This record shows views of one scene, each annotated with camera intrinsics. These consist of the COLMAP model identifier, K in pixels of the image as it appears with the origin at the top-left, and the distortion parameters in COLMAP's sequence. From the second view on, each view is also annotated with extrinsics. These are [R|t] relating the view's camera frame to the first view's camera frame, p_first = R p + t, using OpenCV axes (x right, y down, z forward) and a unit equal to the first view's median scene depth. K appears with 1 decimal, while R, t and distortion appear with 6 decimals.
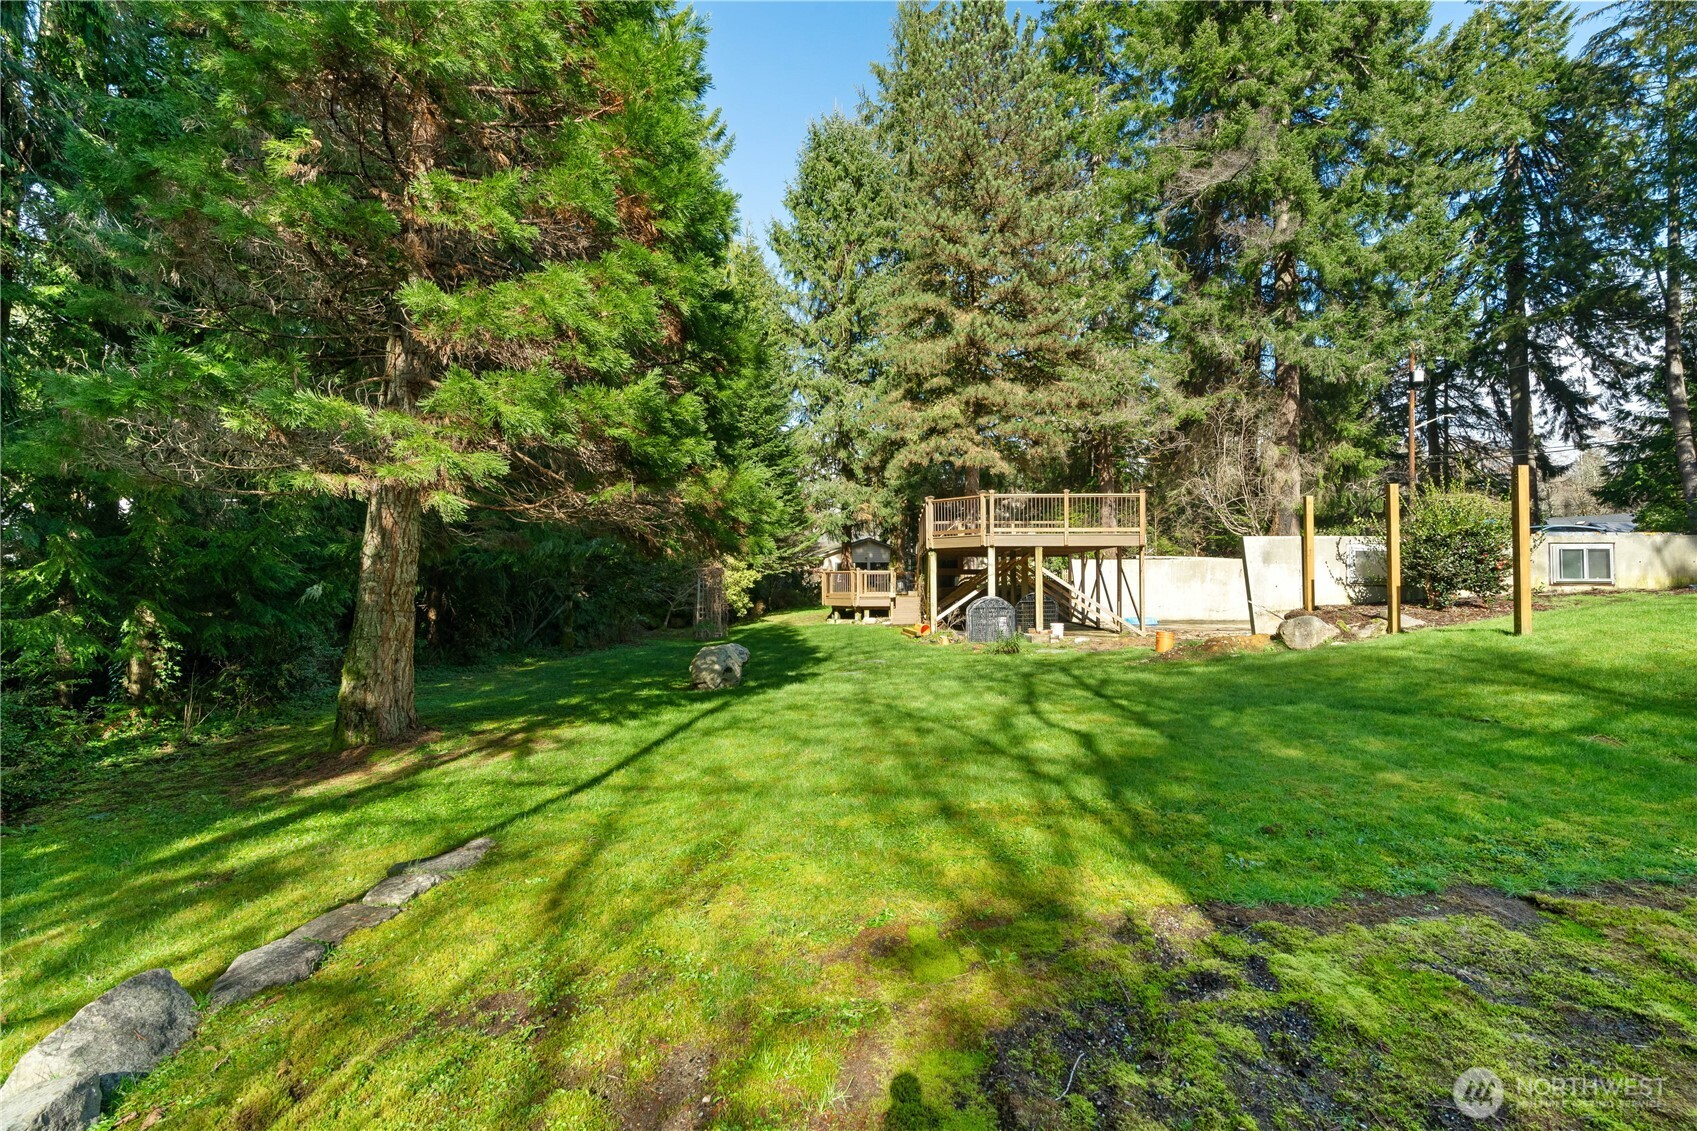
lens RADIAL K [[760.2, 0, 846.3], [0, 760.2, 548.5], [0, 0, 1]] dist [0.000393, 0.000161]
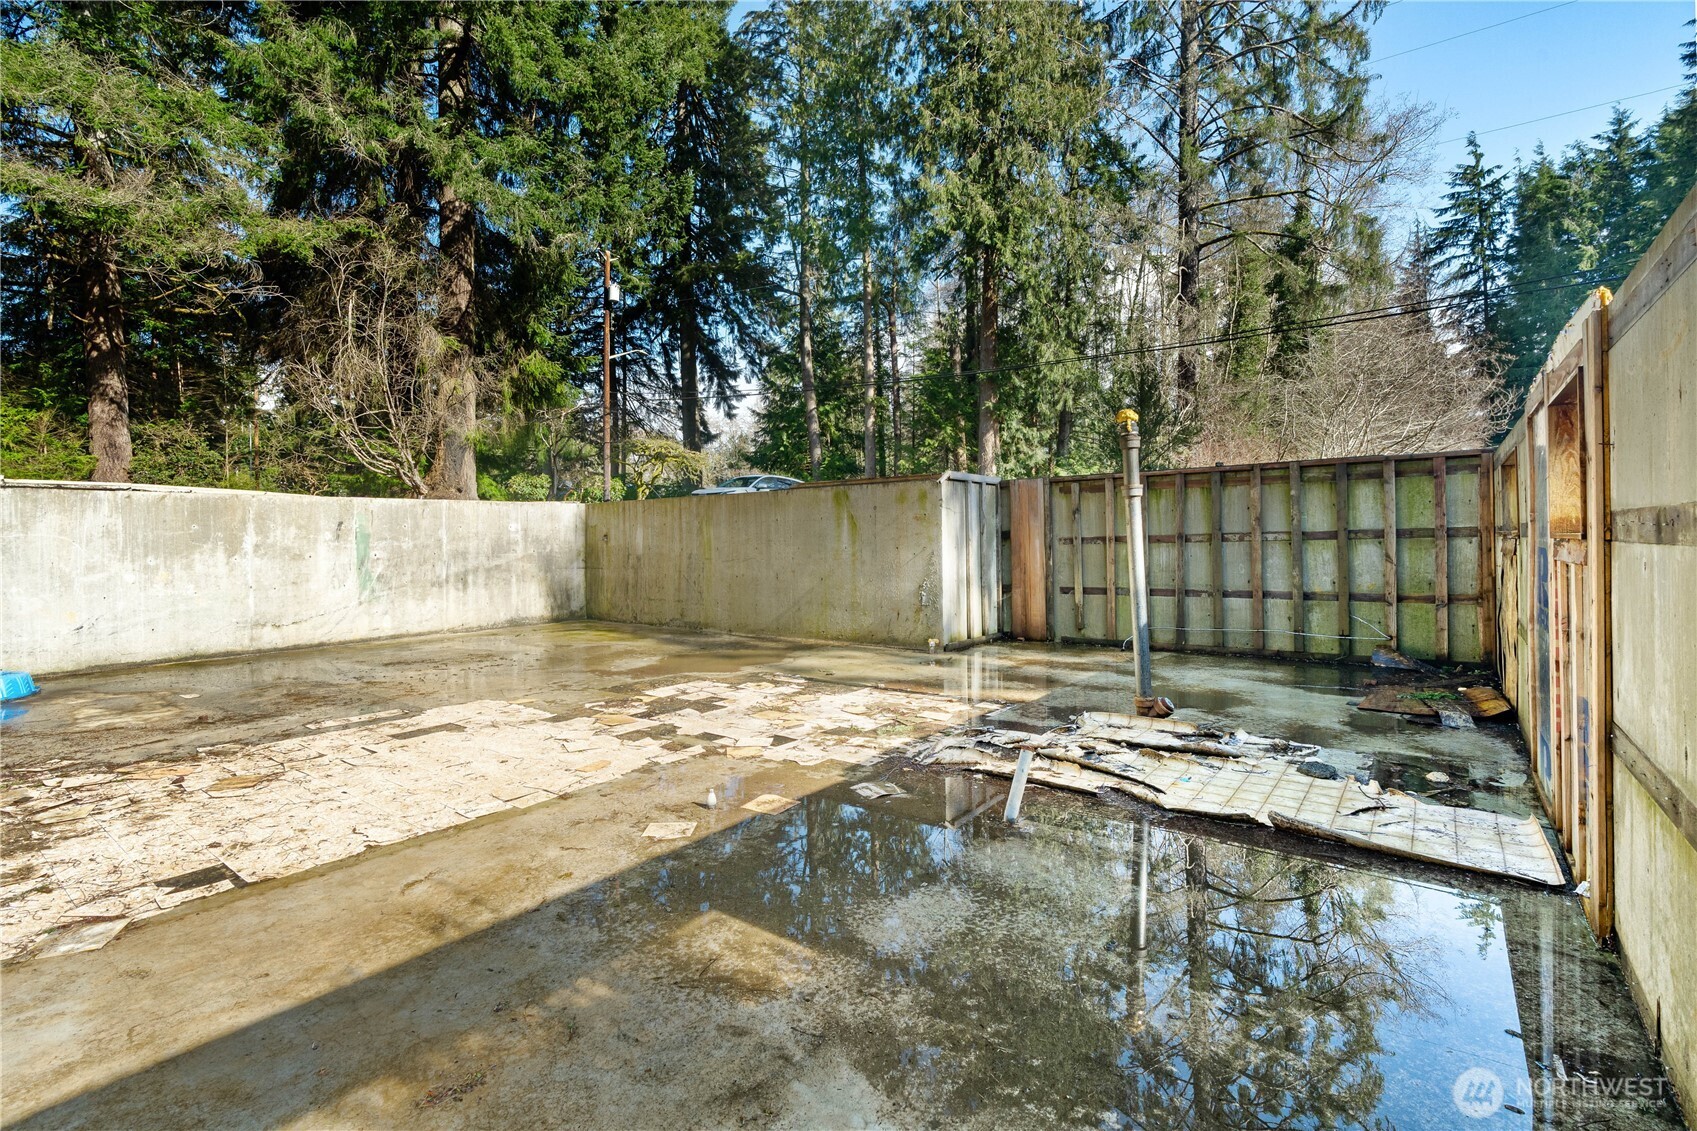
lens RADIAL K [[760.2, 0, 846.3], [0, 760.2, 548.5], [0, 0, 1]] dist [0.000393, 0.000161]
pose [[0.551447, -0.020575, 0.833956, 0.169992], [-0.017037, 0.999210, 0.035917, 0.011367], [-0.834036, -0.034015, 0.550661, 0.279934]]
